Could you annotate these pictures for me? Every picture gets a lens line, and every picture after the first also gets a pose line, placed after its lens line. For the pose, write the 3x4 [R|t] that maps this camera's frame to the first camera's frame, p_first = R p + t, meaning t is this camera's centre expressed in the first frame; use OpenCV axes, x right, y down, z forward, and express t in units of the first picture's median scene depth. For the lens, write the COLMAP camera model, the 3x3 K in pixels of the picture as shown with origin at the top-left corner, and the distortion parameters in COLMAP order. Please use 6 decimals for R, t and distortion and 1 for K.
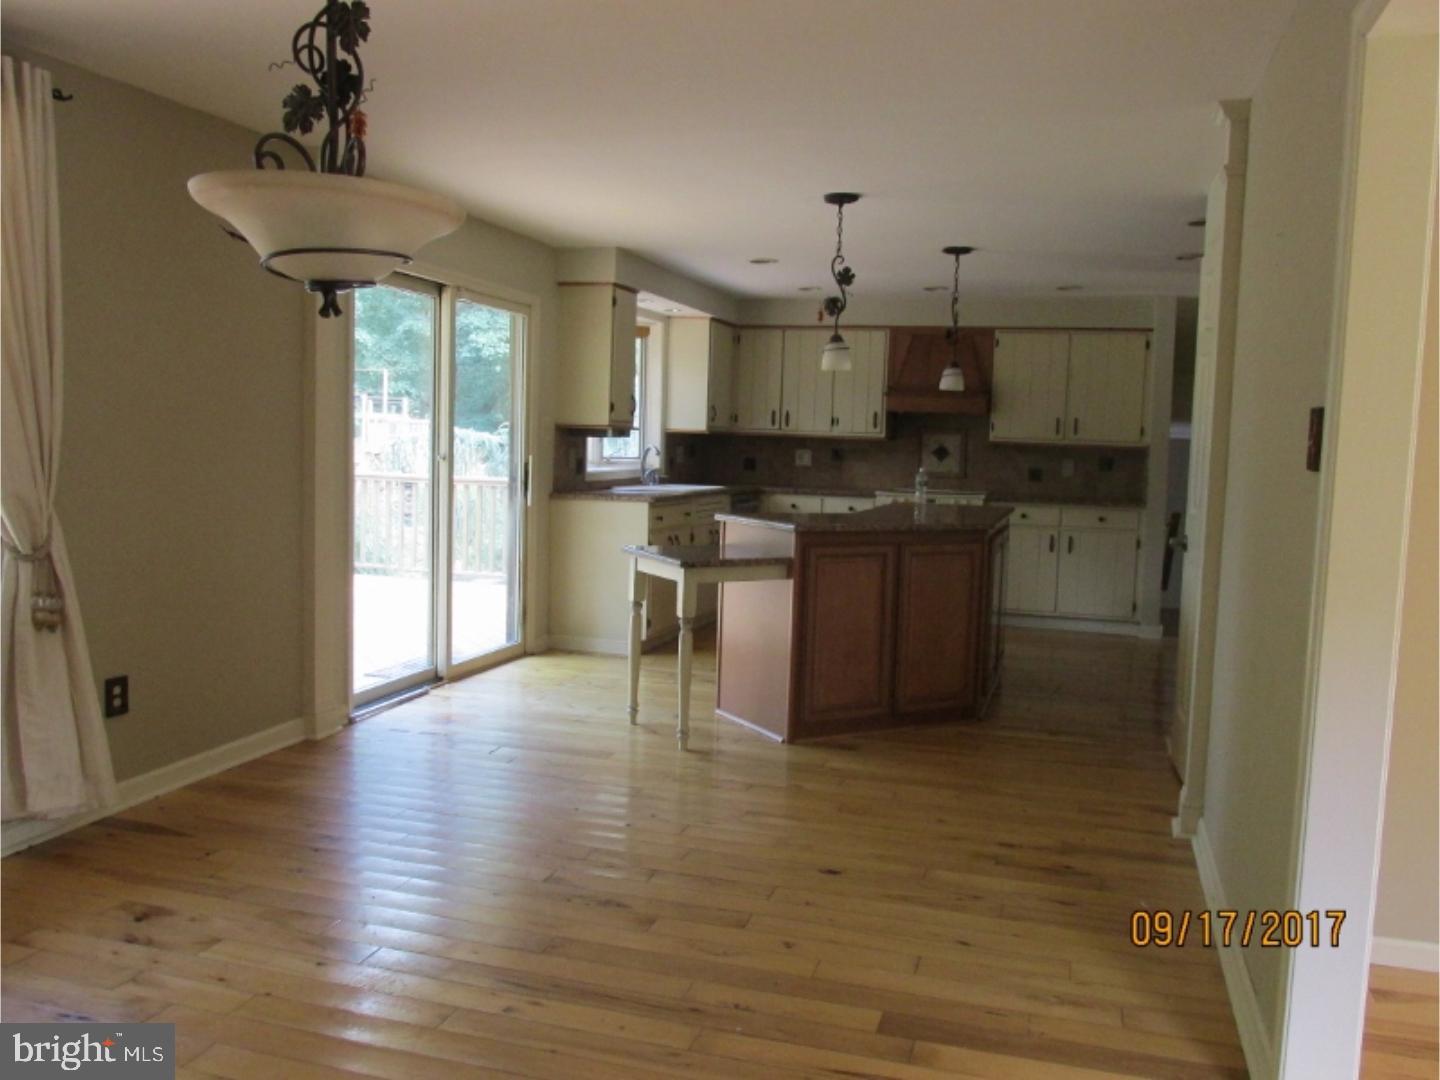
lens RADIAL K [[1198.5, 0, 715.4], [0, 1198.5, 539.1], [0, 0, 1]] dist [0.014871, 0.006097]
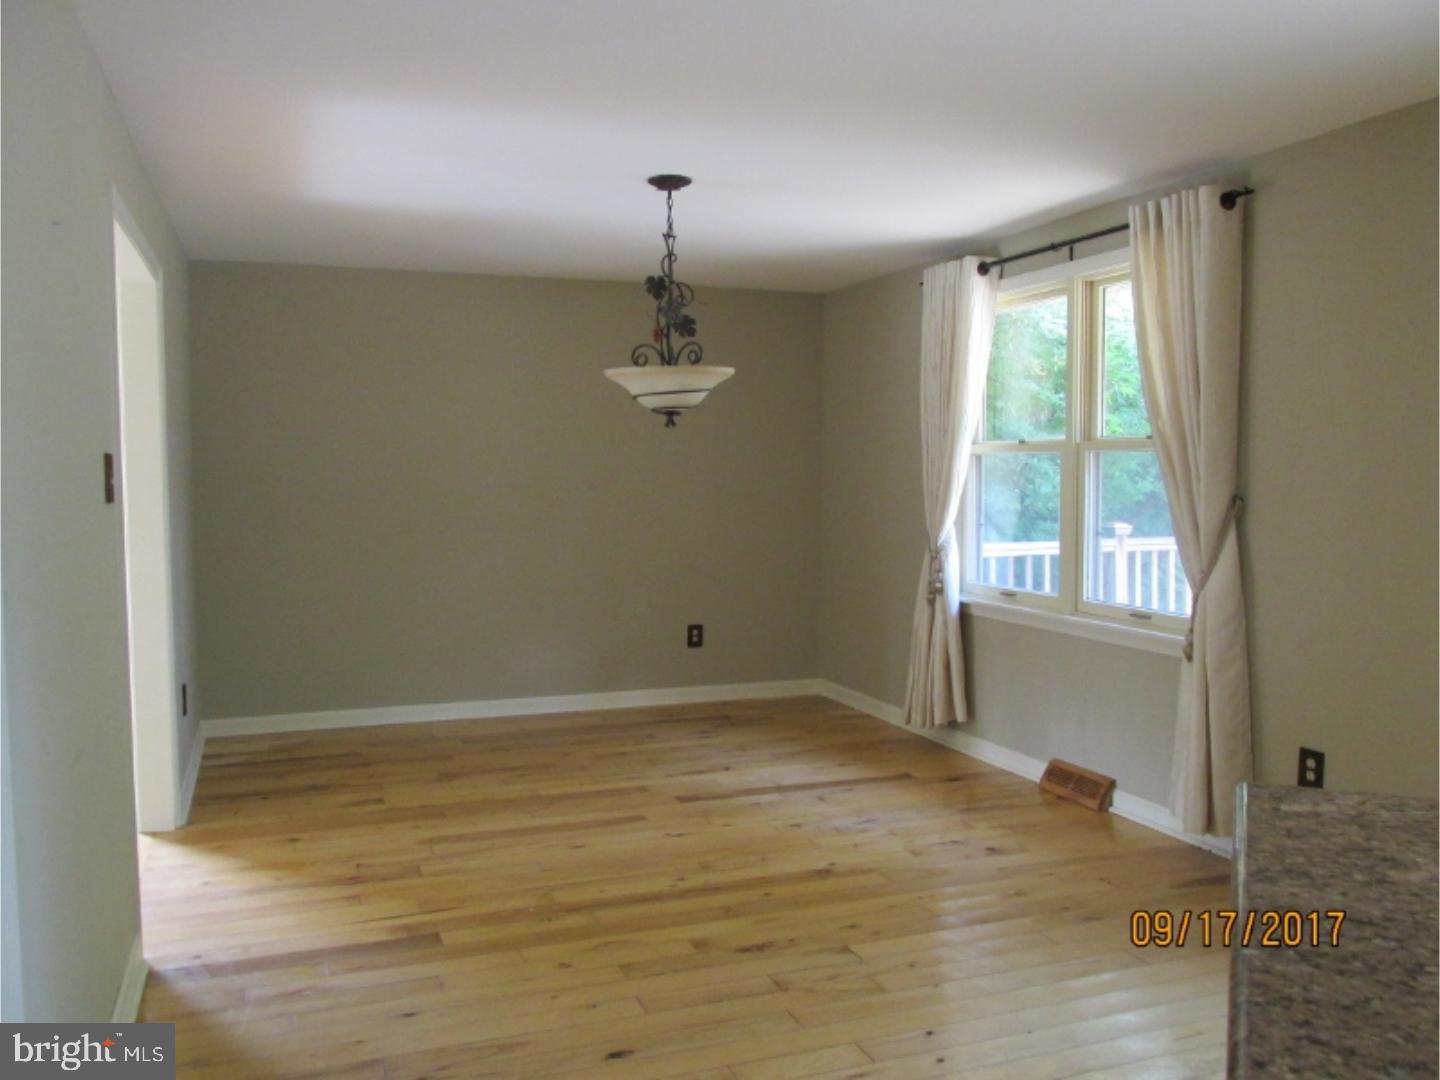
lens RADIAL K [[1198.5, 0, 714.8], [0, 1198.5, 540.4], [0, 0, 1]] dist [0.014871, 0.006097]
pose [[-0.795151, 0.012726, -0.606278, 0.638907], [-0.068565, 0.991482, 0.110737, -0.170936], [0.602523, 0.129622, -0.787505, 2.015212]]
